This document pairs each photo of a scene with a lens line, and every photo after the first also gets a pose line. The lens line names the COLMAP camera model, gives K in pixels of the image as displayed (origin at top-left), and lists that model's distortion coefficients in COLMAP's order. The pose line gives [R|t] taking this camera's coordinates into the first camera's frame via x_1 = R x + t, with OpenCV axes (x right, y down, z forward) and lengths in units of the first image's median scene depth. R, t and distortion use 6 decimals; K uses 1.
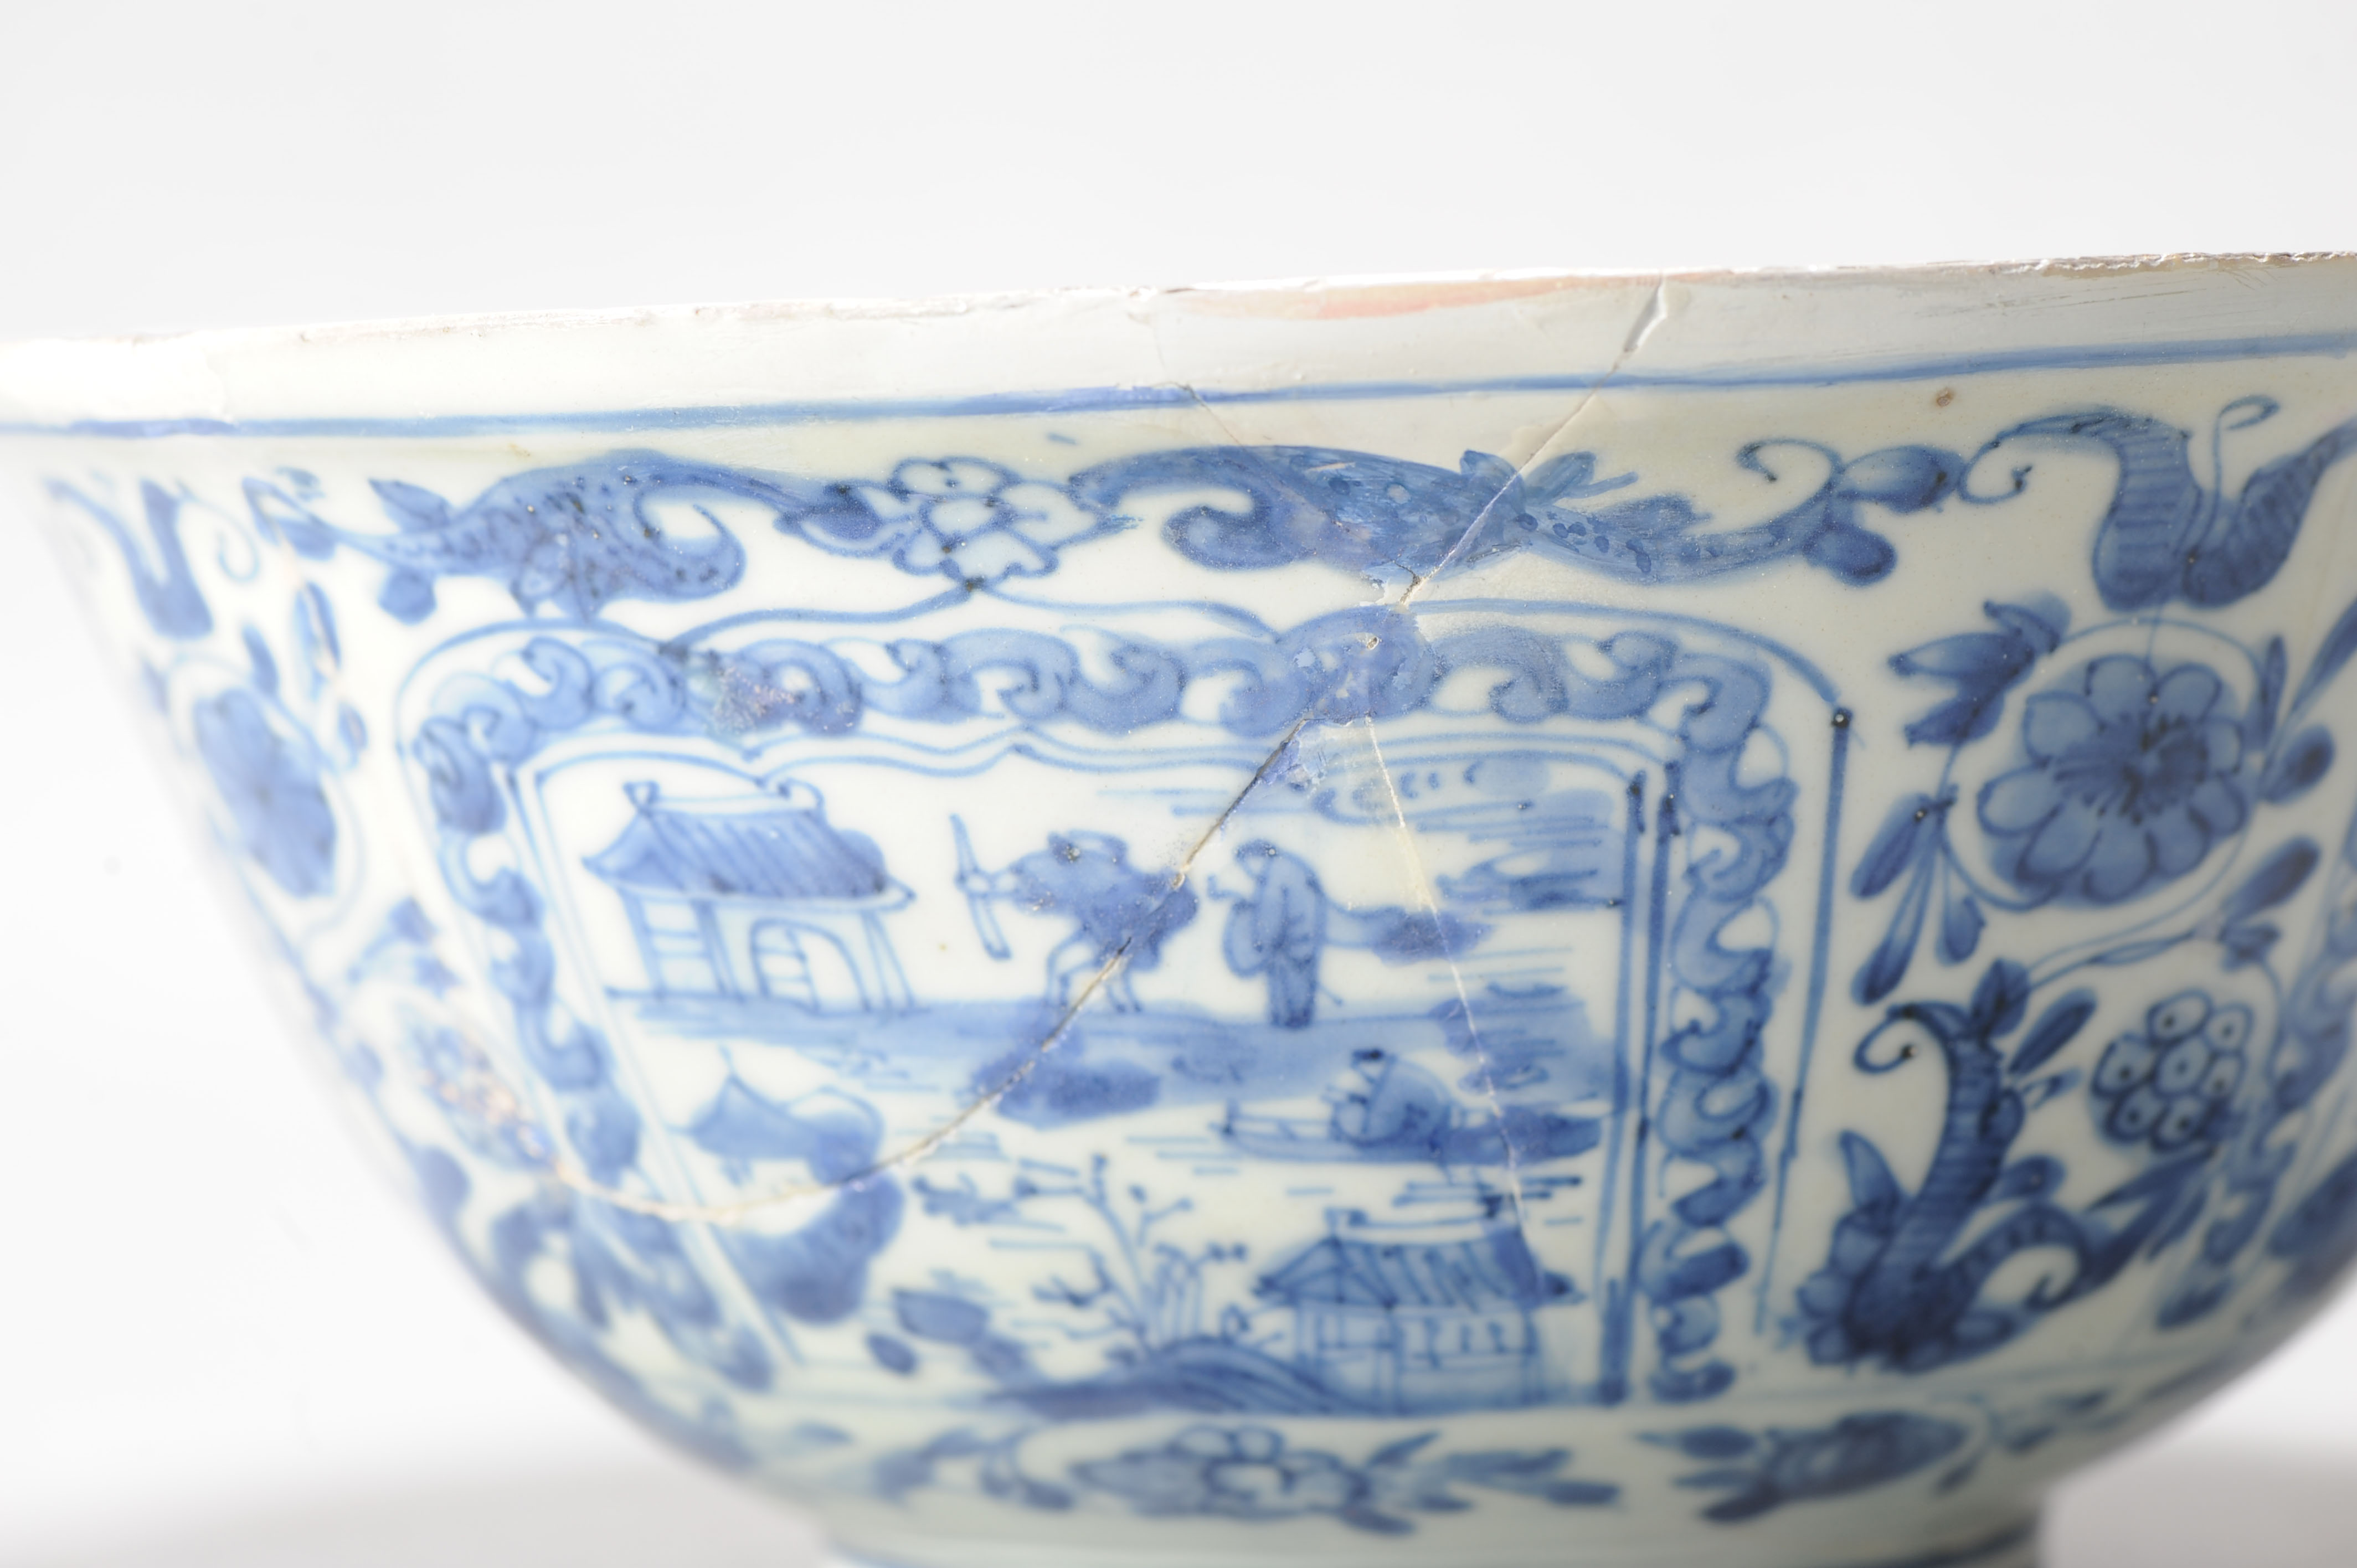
lens RADIAL K [[8737.7, 0, 1178.5], [0, 8737.7, 784.0], [0, 0, 1]] dist [-0.260617, 2.180328]
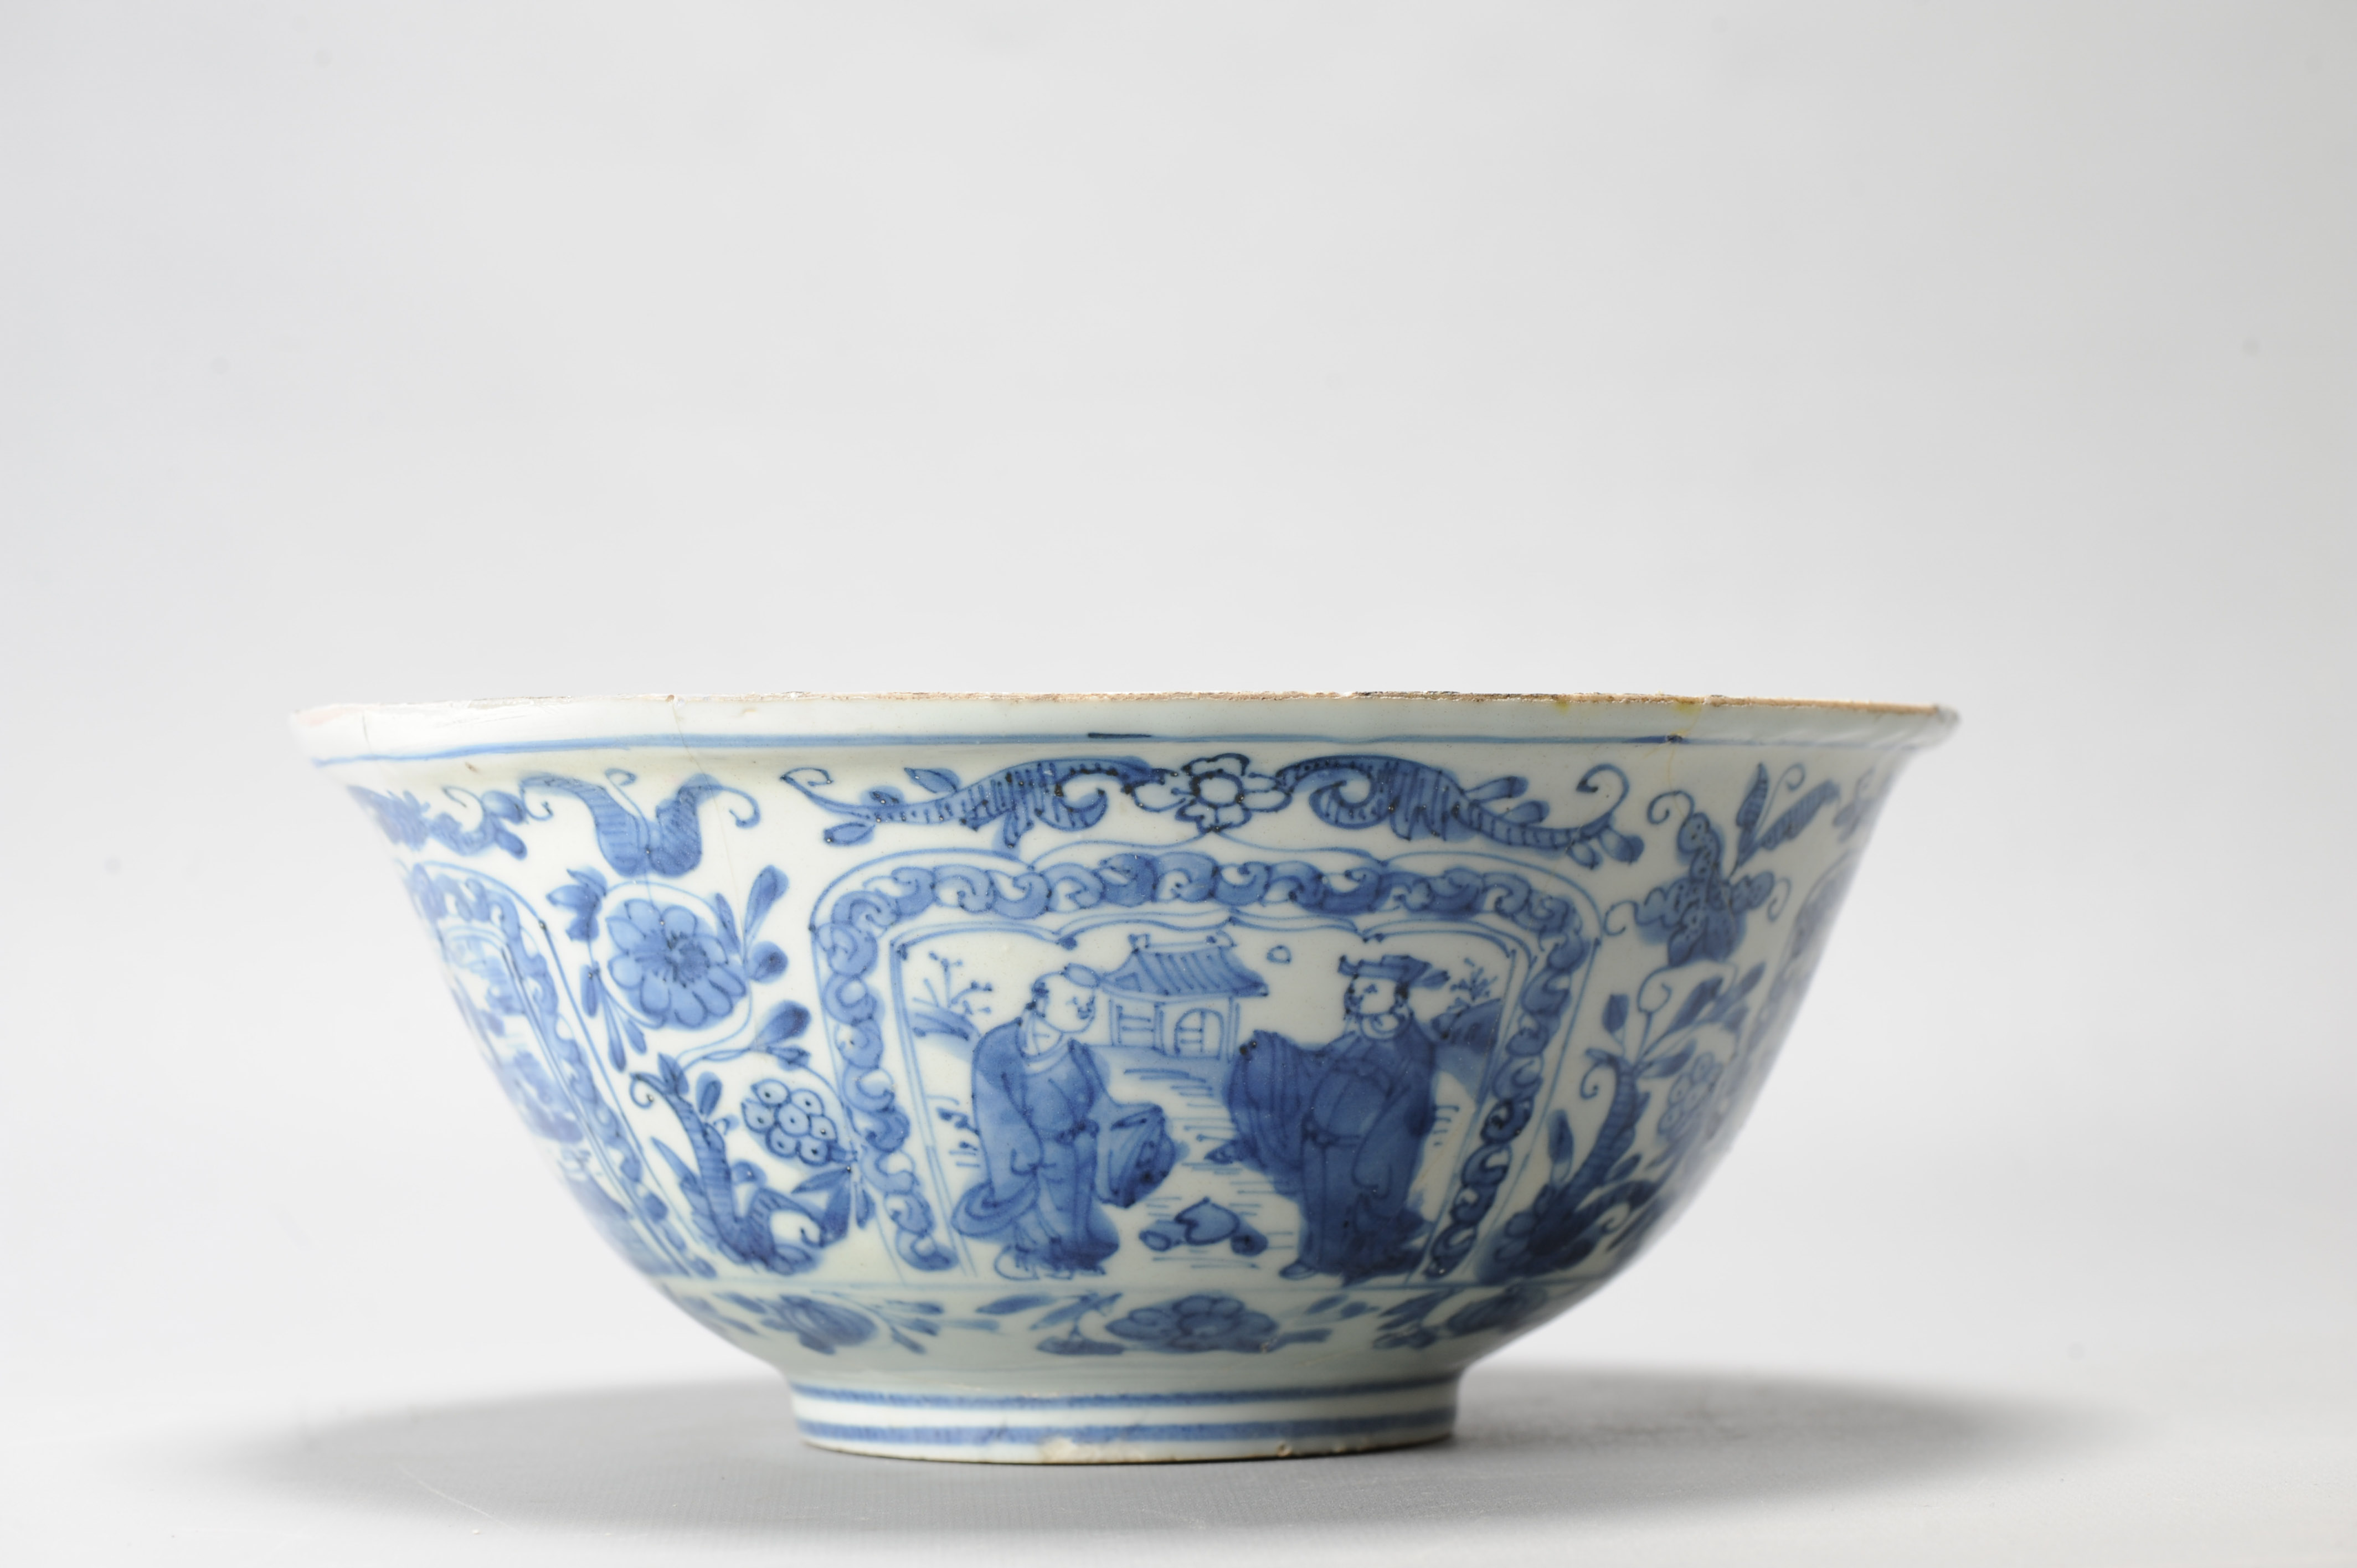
lens RADIAL K [[8122.5, 0, 1178.5], [0, 8122.5, 784.0], [0, 0, 1]] dist [-0.478874, 0.497670]
pose [[0.412878, 0.015655, -0.910652, 1.812131], [-0.049851, 0.998742, -0.005432, -0.036676], [0.909421, 0.047640, 0.413139, 0.347714]]
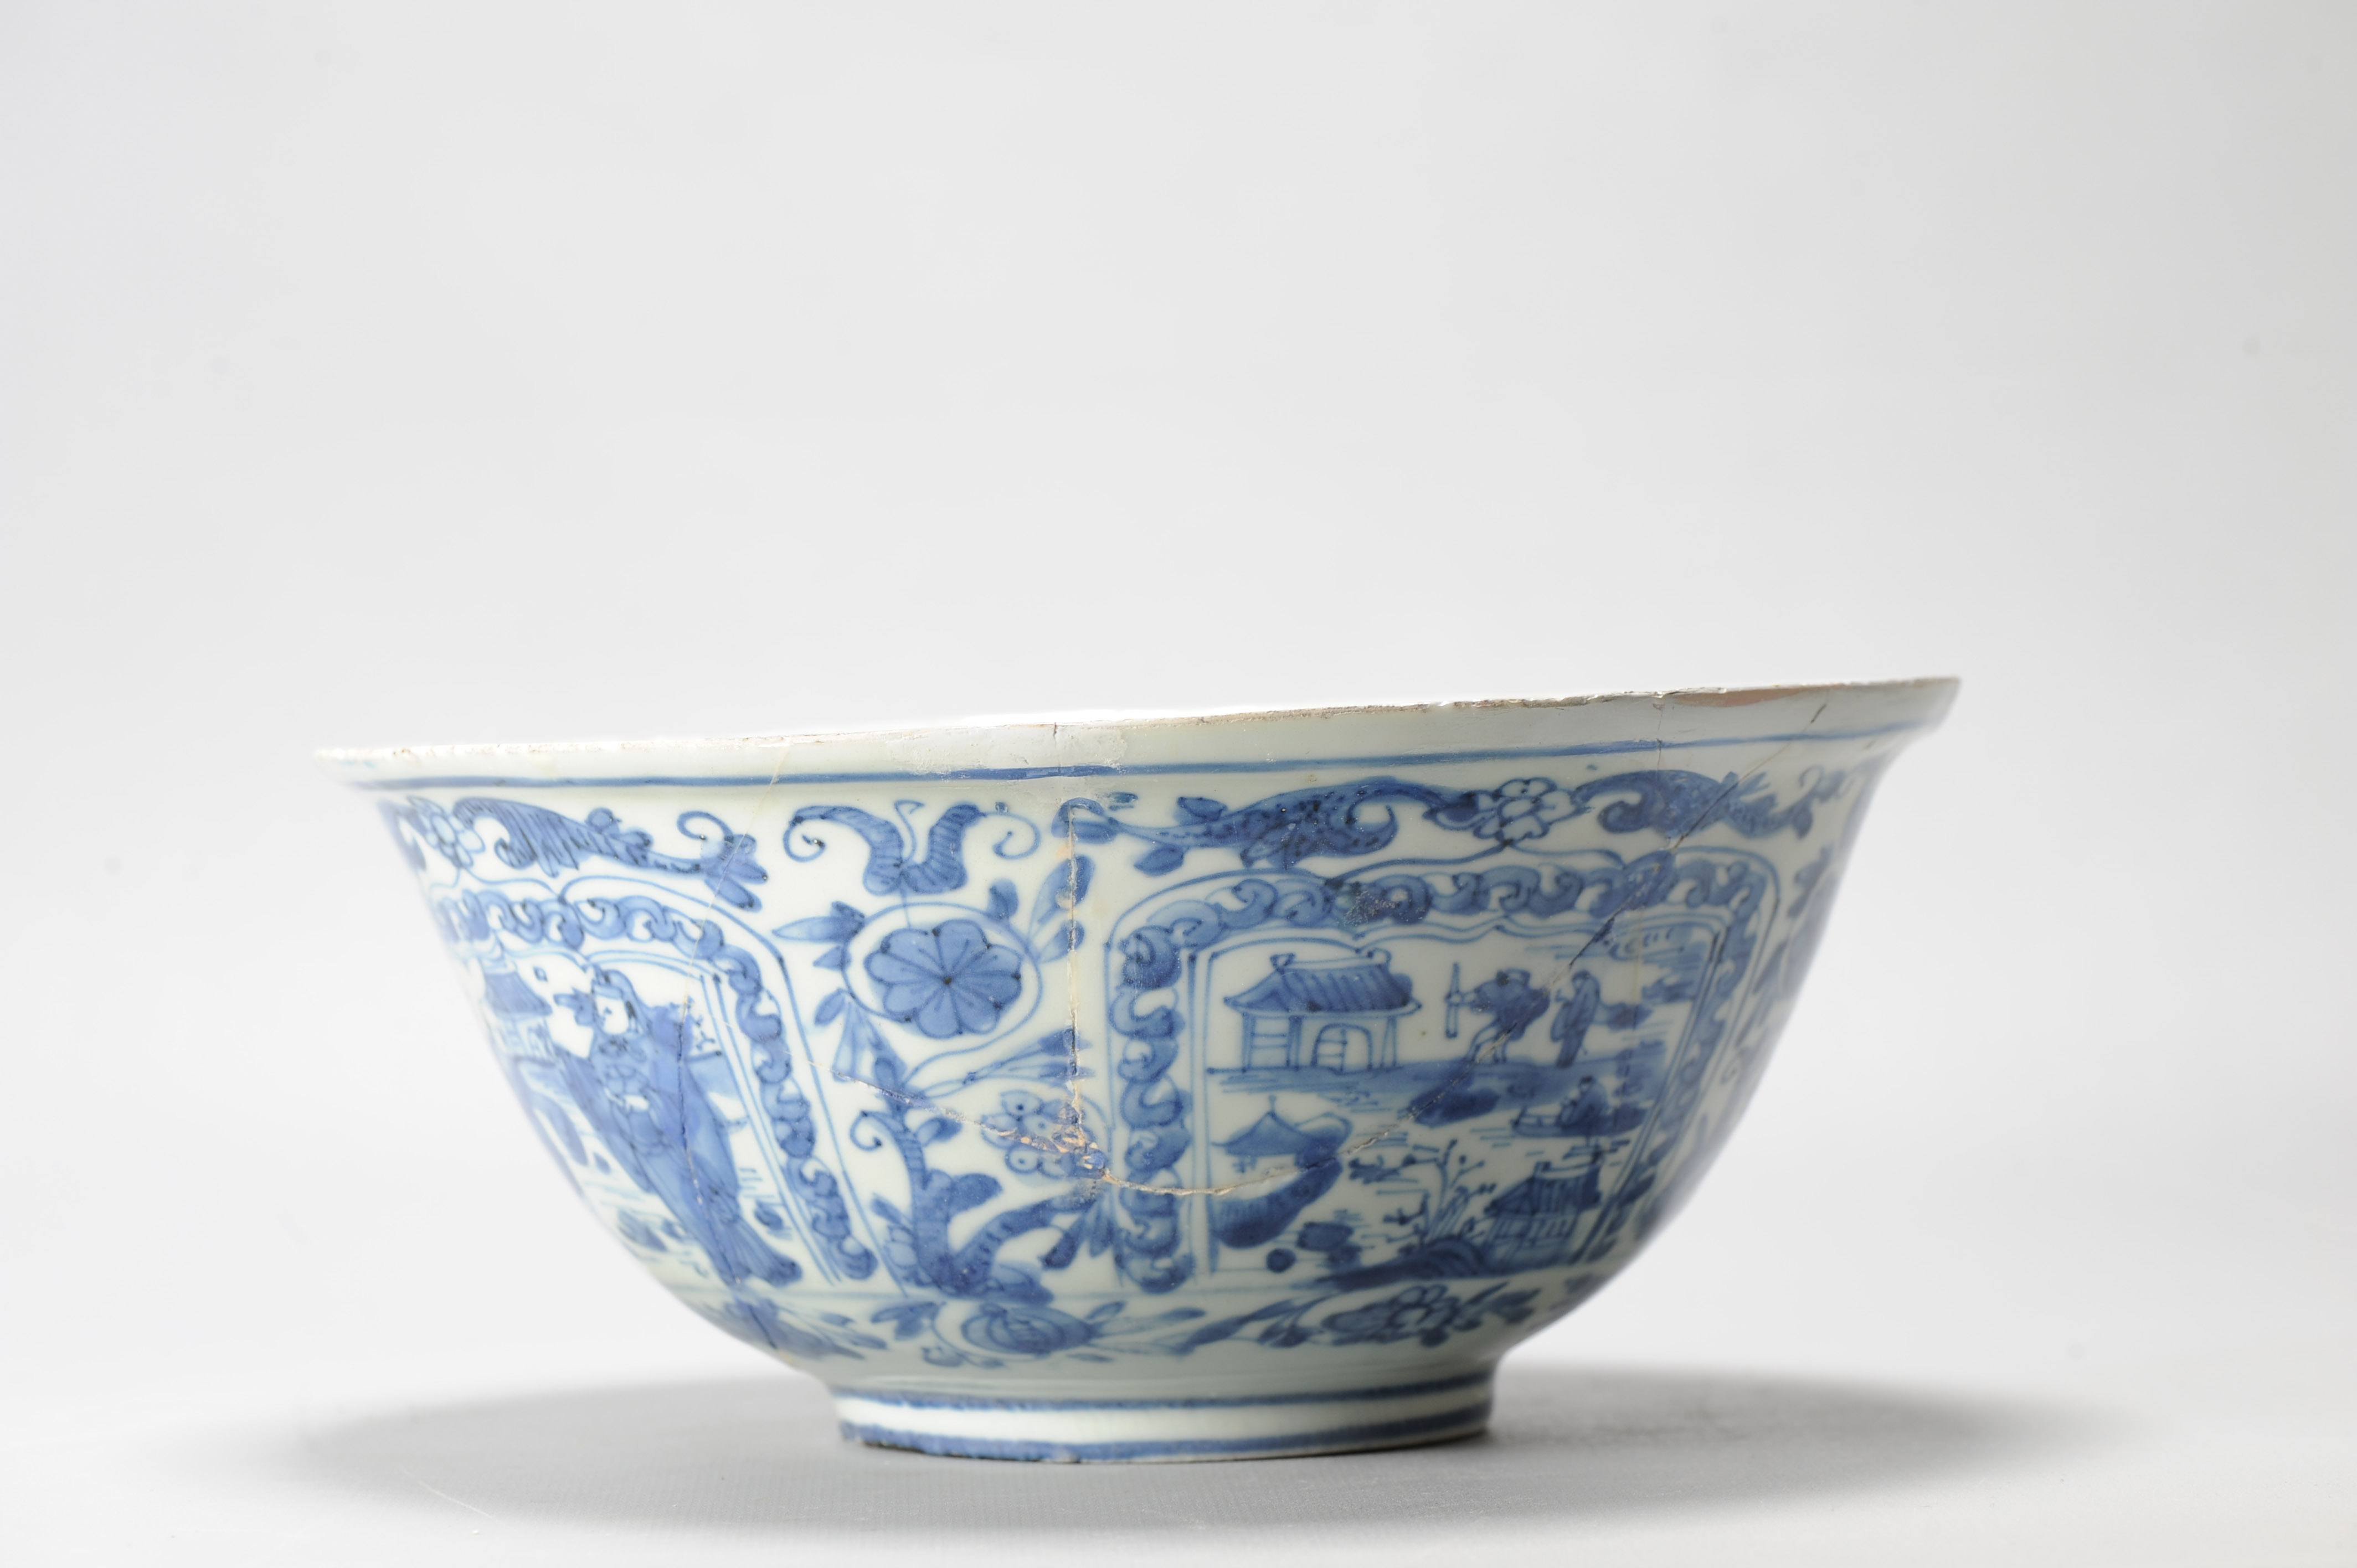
lens RADIAL K [[7592.5, 0, 1178.5], [0, 7592.5, 784.0], [0, 0, 1]] dist [-0.147744, 0.324085]
pose [[0.709810, -0.006288, 0.704365, -1.257216], [0.053112, 0.997591, -0.044617, 0.035775], [-0.702388, 0.069080, 0.708435, -0.166408]]
